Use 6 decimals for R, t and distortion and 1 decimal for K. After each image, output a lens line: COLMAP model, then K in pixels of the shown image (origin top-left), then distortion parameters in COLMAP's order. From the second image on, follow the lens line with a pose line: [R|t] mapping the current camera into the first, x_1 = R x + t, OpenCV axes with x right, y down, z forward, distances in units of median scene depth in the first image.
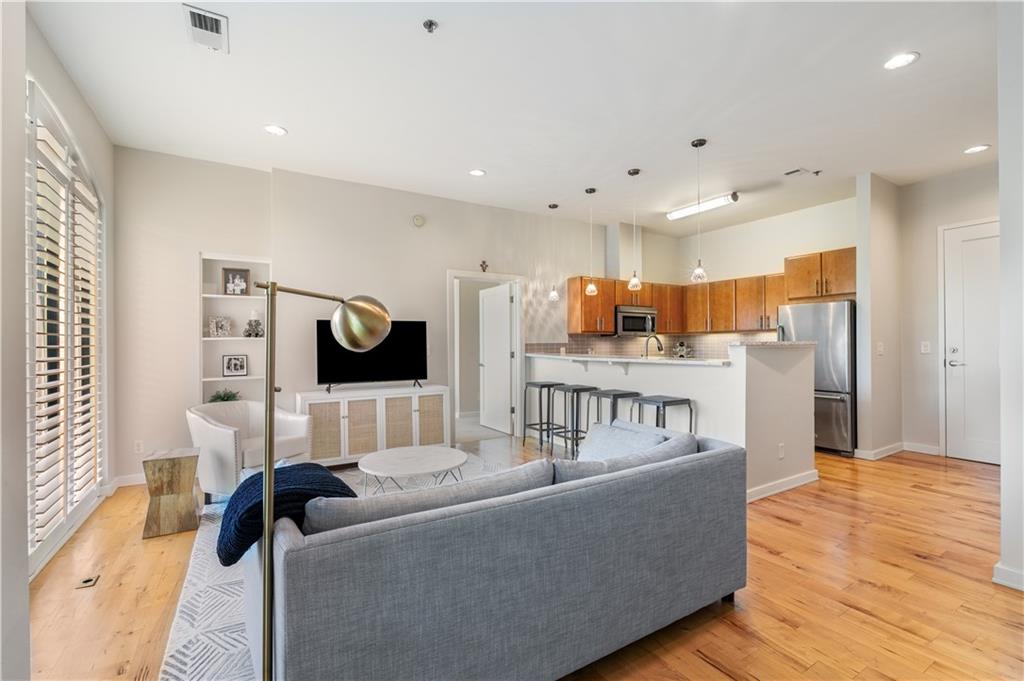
lens RADIAL K [[451.0, 0, 510.8], [0, 451.0, 342.1], [0, 0, 1]] dist [-0.006927, 0.001326]
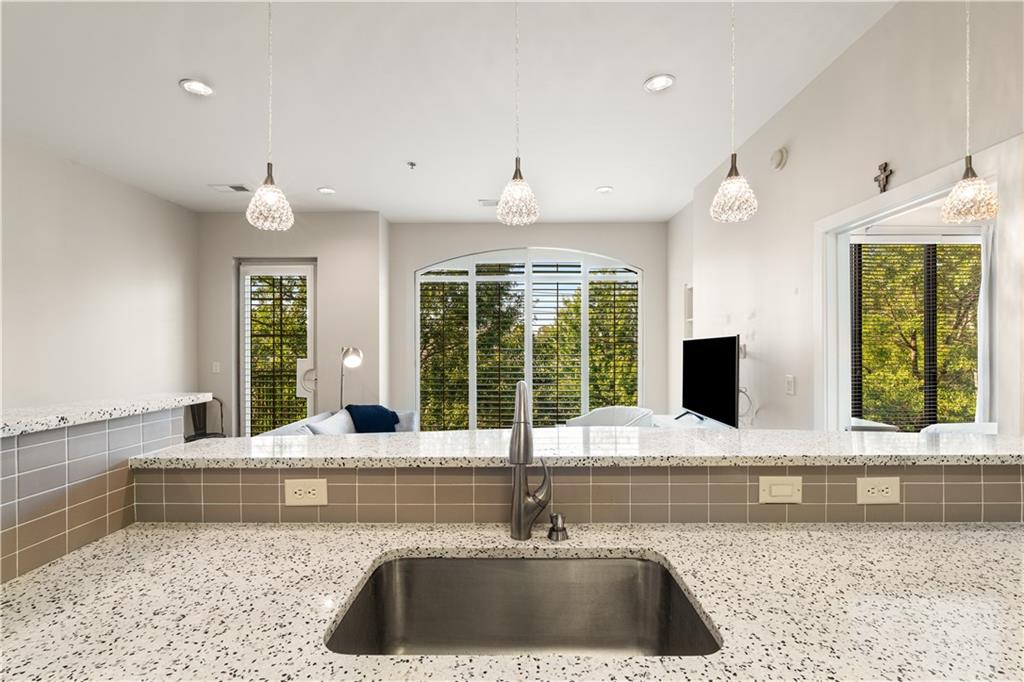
lens RADIAL K [[451.0, 0, 511.6], [0, 451.0, 347.3], [0, 0, 1]] dist [-0.006927, 0.001326]
pose [[-0.532067, 0.003343, -0.846696, 0.471179], [0.004302, 0.999990, 0.001245, -0.030562], [0.846691, -0.002981, -0.532076, 1.035151]]
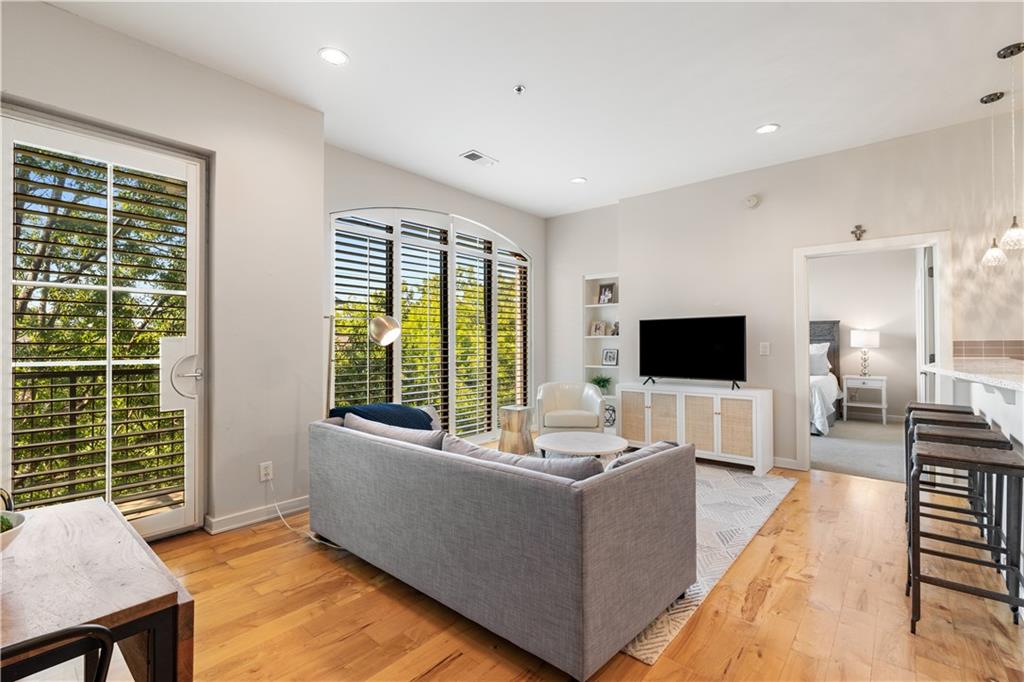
lens RADIAL K [[451.0, 0, 511.2], [0, 451.0, 338.9], [0, 0, 1]] dist [-0.006927, 0.001326]
pose [[0.309372, -0.001518, -0.950940, 0.493402], [0.001408, 0.999998, -0.001138, -0.000368], [0.950940, -0.000987, 0.309374, 0.285121]]
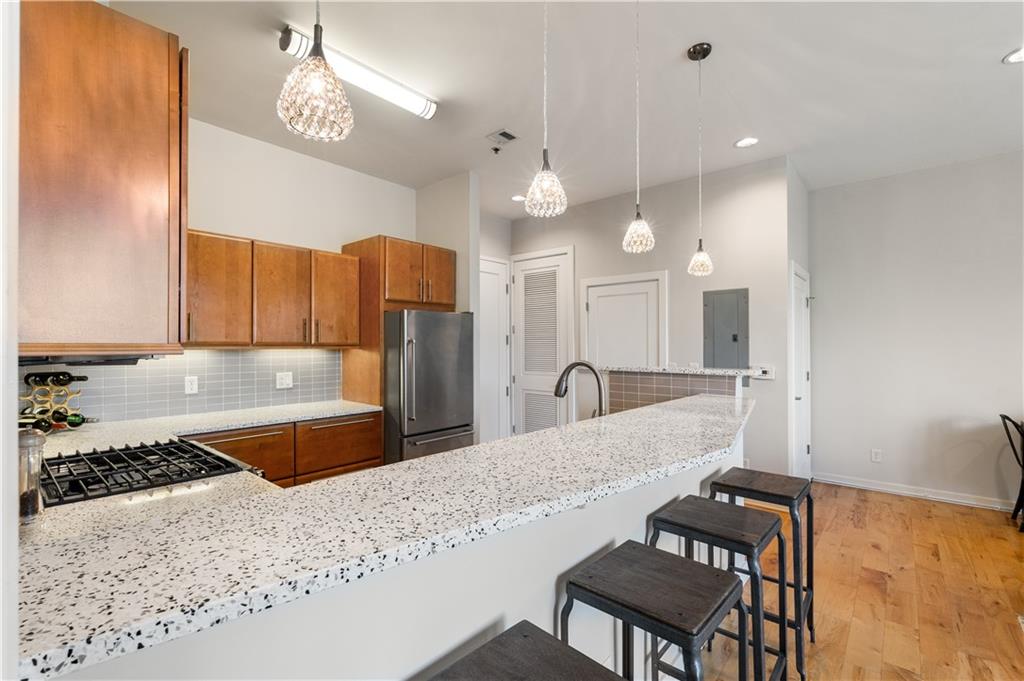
lens RADIAL K [[451.0, 0, 514.1], [0, 451.0, 344.7], [0, 0, 1]] dist [-0.006927, 0.001326]
pose [[-0.307886, 0.005659, 0.951406, -0.074356], [0.000954, 0.999984, -0.005639, -0.027026], [-0.951423, -0.000829, -0.307887, 1.107290]]
